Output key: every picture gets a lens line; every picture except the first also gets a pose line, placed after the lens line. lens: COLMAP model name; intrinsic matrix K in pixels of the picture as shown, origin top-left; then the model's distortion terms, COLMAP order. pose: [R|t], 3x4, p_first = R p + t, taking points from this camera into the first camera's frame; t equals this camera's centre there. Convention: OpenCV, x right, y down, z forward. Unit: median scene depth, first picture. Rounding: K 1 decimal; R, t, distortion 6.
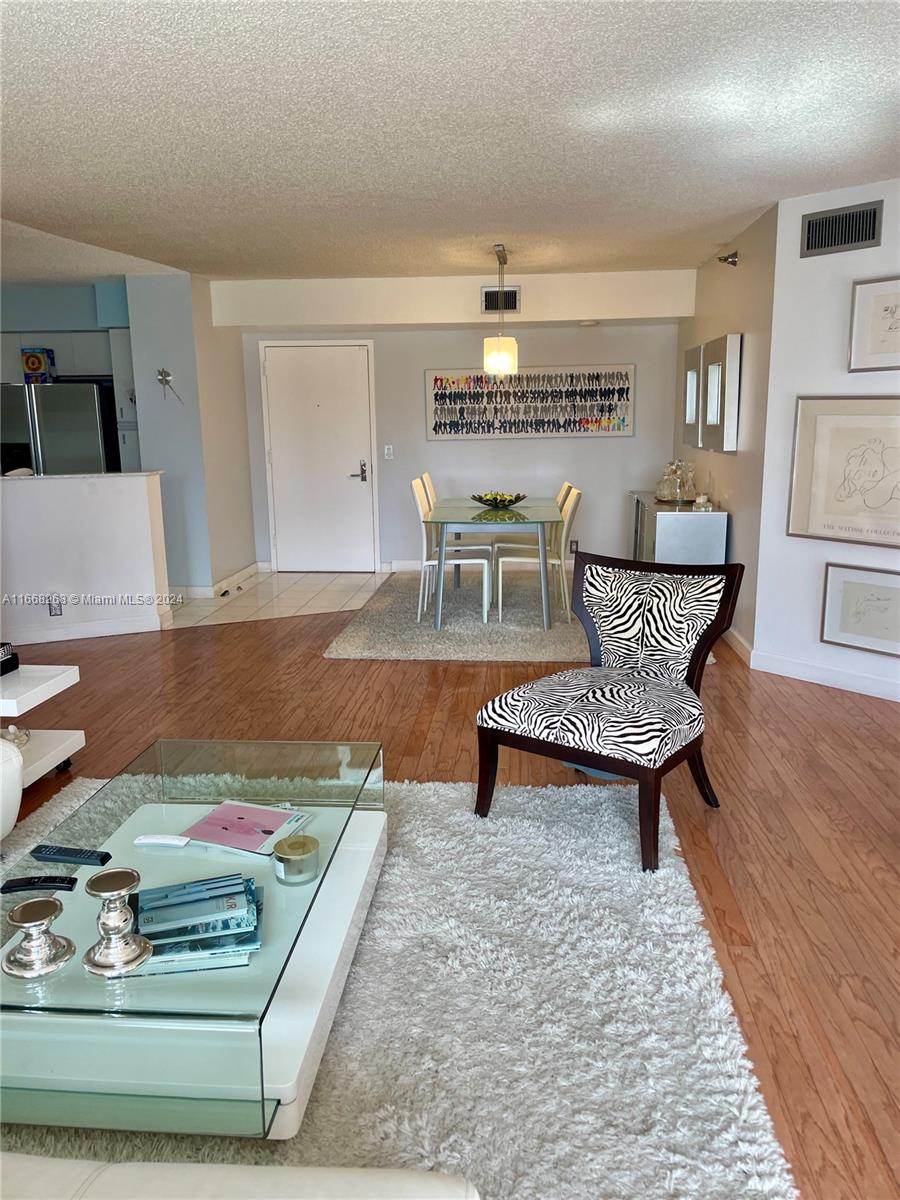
lens RADIAL K [[916.0, 0, 457.6], [0, 916.0, 593.8], [0, 0, 1]] dist [0.095595, -0.132272]
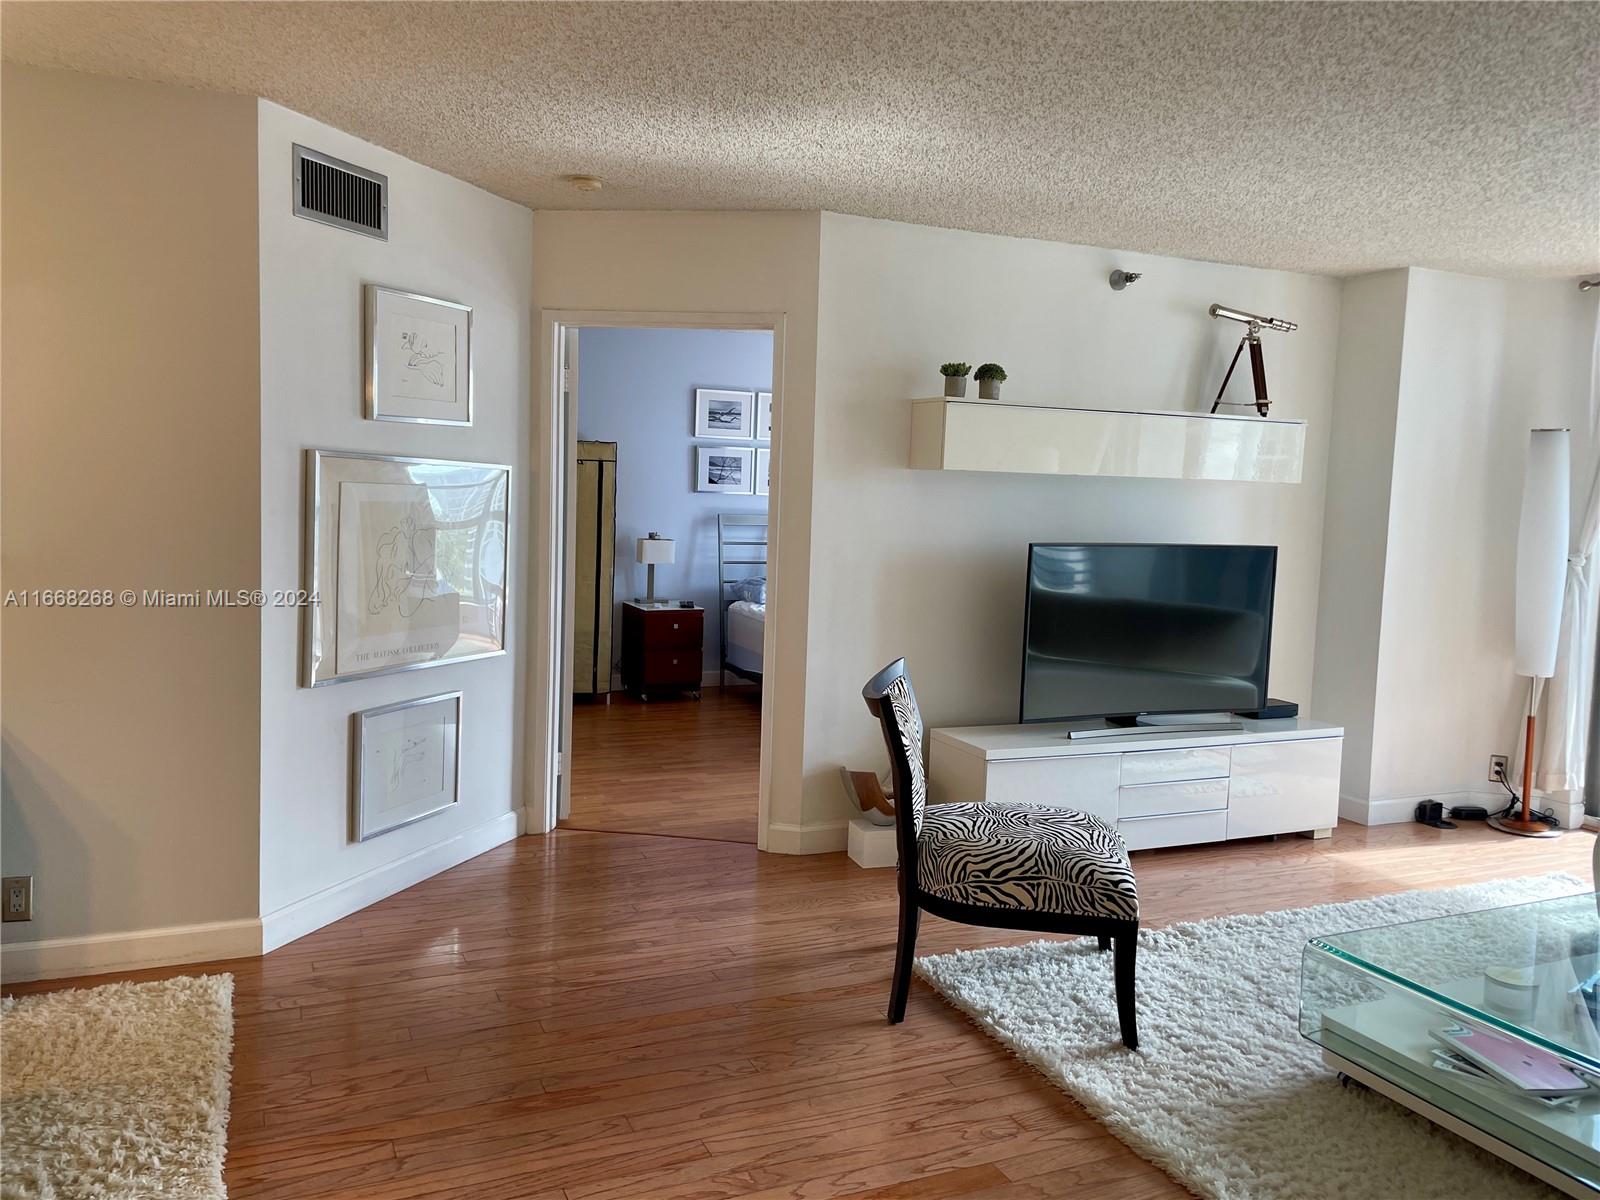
lens RADIAL K [[1194.7, 0, 797.9], [0, 1194.7, 578.2], [0, 0, 1]] dist [0.094318, -0.115990]
pose [[-0.484377, -0.073454, 0.871771, -0.610970], [0.141520, 0.976766, 0.160933, -0.289436], [-0.863337, 0.201326, -0.462727, 1.497538]]
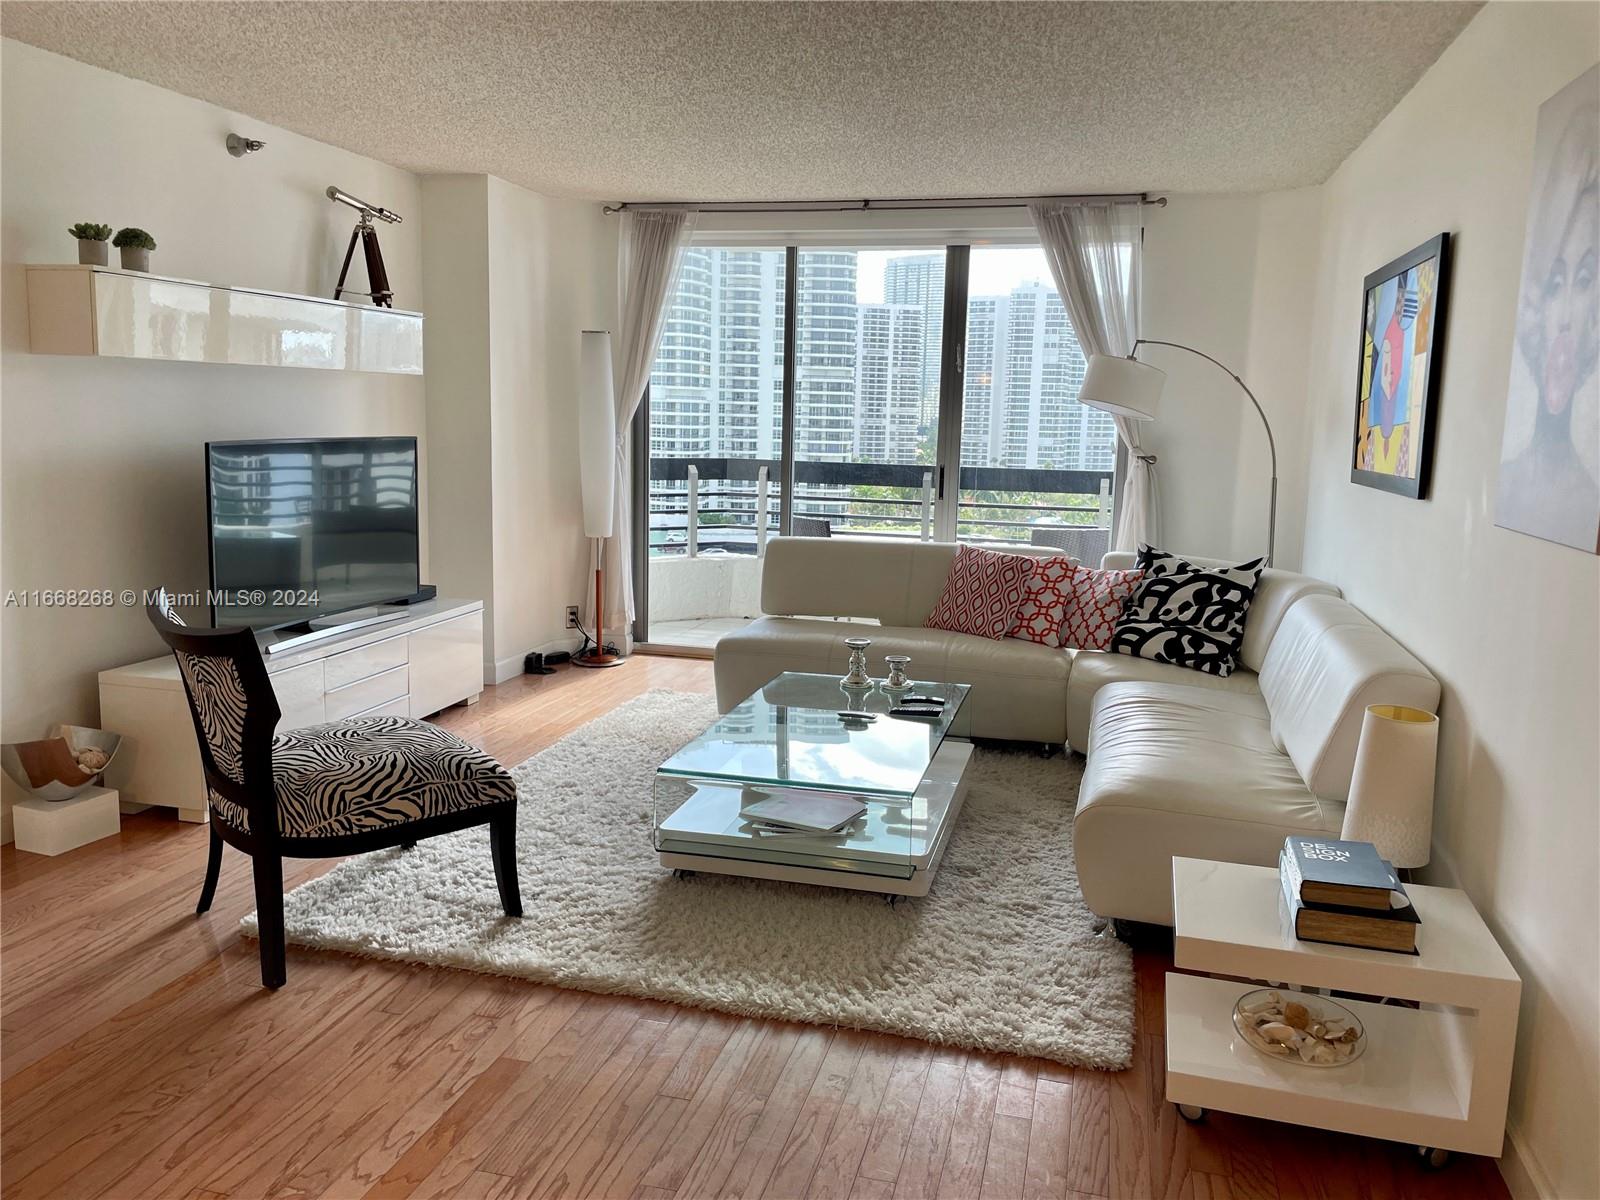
lens RADIAL K [[1194.7, 0, 797.9], [0, 1194.7, 578.2], [0, 0, 1]] dist [0.094318, -0.115990]
pose [[-0.984766, -0.038263, 0.169625, -0.344449], [0.019469, 0.945095, 0.326216, -0.326624], [-0.172794, 0.324549, -0.929952, 1.695360]]
